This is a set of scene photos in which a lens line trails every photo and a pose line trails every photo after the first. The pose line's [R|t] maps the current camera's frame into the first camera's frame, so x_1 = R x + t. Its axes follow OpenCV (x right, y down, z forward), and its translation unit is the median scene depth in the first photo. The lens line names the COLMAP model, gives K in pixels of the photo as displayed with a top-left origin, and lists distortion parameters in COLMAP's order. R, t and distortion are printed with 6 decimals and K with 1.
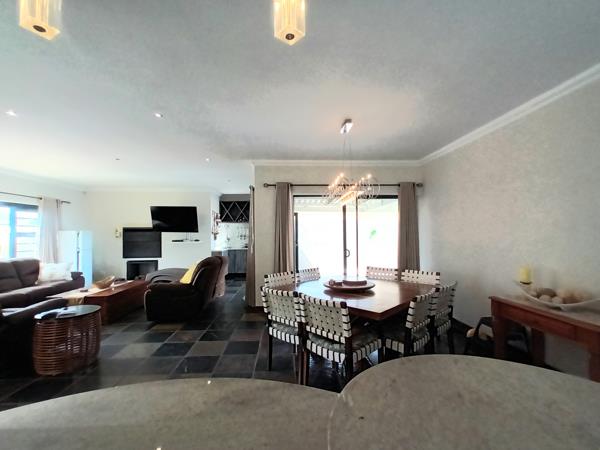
lens RADIAL K [[276.2, 0, 297.8], [0, 276.2, 230.0], [0, 0, 1]] dist [0.000586, 0.000610]
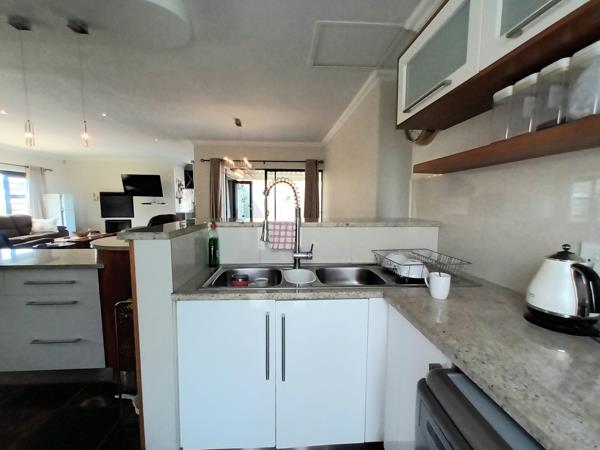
lens RADIAL K [[276.2, 0, 297.8], [0, 276.2, 230.0], [0, 0, 1]] dist [0.000586, 0.000610]
pose [[0.999703, 0.009729, 0.022356, 0.252155], [-0.012249, 0.993232, 0.115503, 0.007782], [-0.021081, -0.115742, 0.993056, -0.282781]]
